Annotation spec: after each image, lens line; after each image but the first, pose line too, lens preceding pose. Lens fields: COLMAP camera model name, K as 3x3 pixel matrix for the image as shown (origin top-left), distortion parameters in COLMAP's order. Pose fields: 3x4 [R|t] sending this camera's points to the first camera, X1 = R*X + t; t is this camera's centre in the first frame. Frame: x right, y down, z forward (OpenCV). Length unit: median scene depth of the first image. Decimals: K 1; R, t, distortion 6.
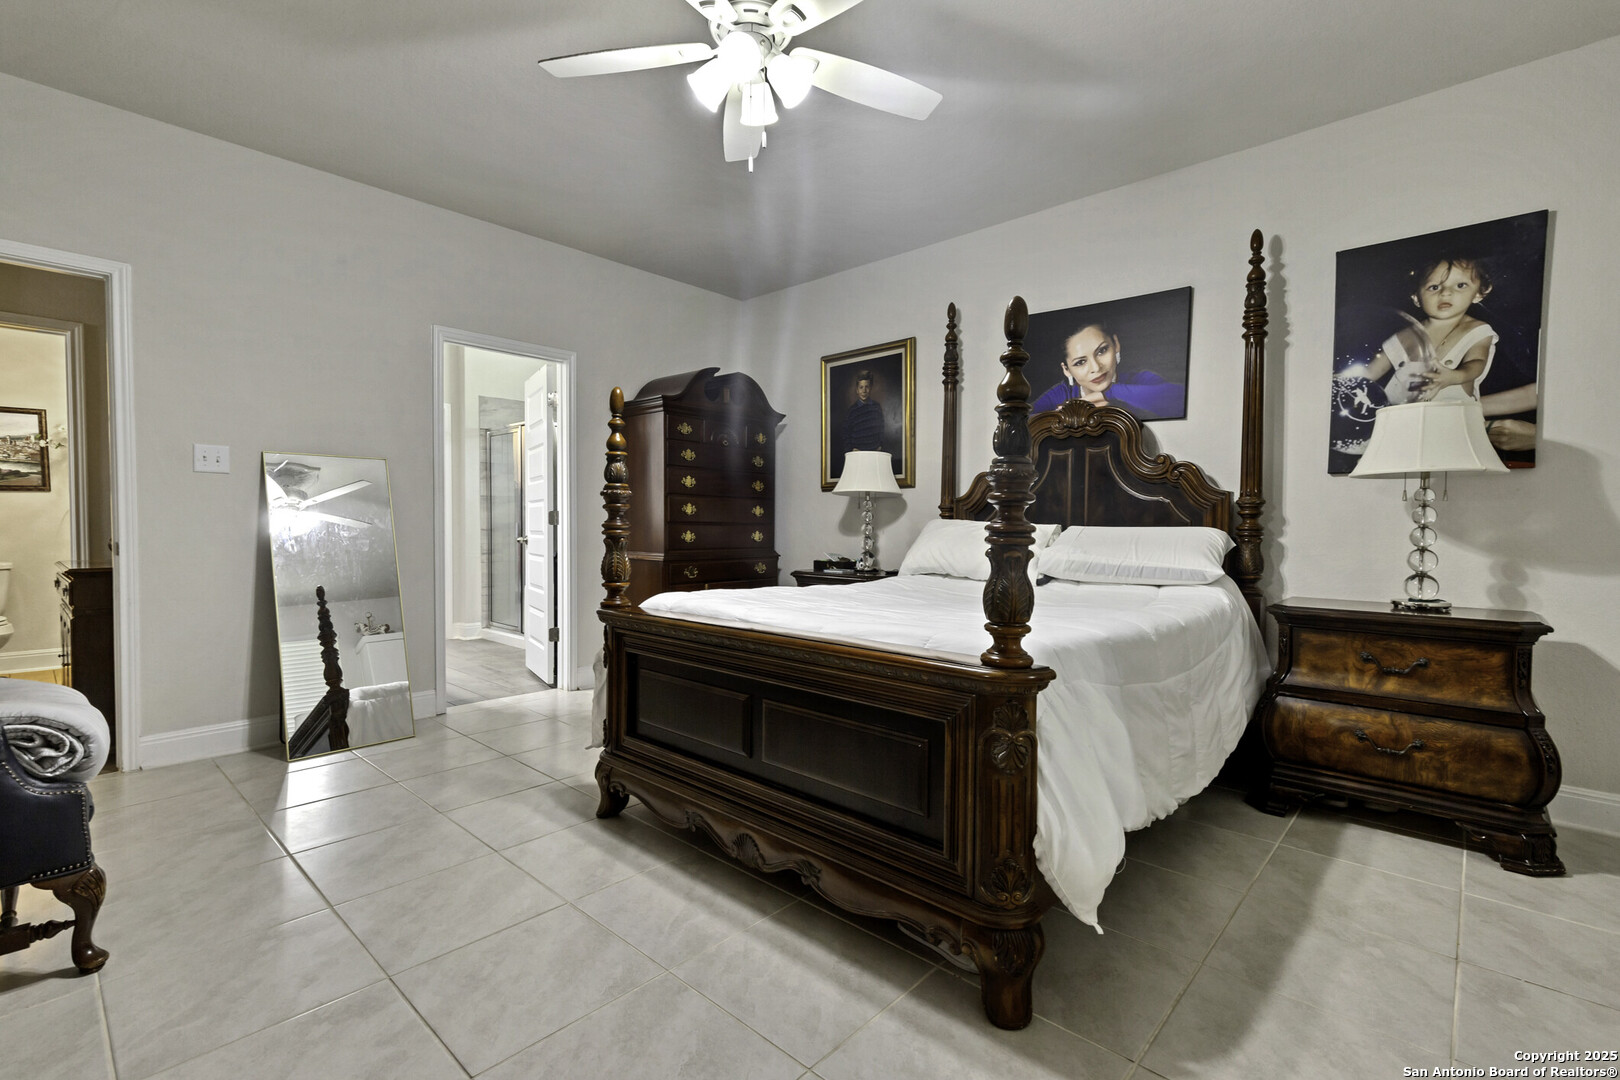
lens RADIAL K [[735.9, 0, 810.0], [0, 735.9, 548.7], [0, 0, 1]] dist [0.009162, -0.001744]
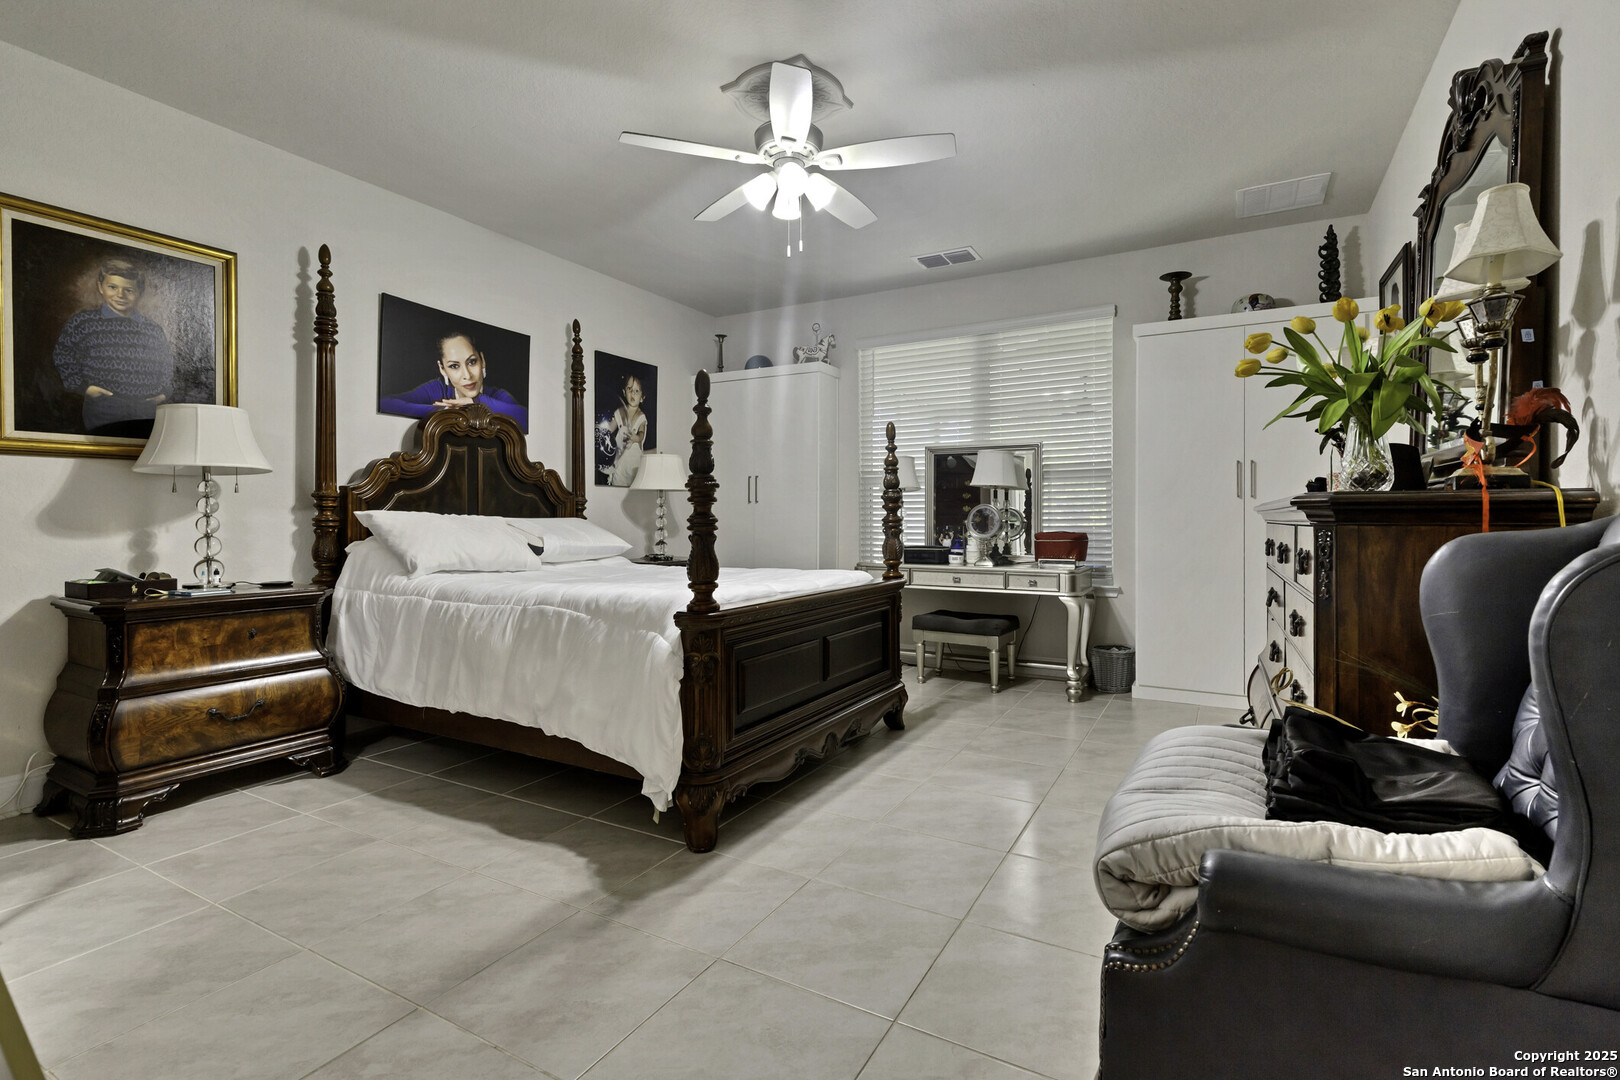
lens RADIAL K [[735.9, 0, 809.1], [0, 735.9, 524.6], [0, 0, 1]] dist [0.009162, -0.001744]
pose [[-0.222378, -0.016441, 0.974822, -1.069153], [0.028860, 0.999309, 0.023438, -0.039889], [-0.974533, 0.033346, -0.221750, 0.975293]]
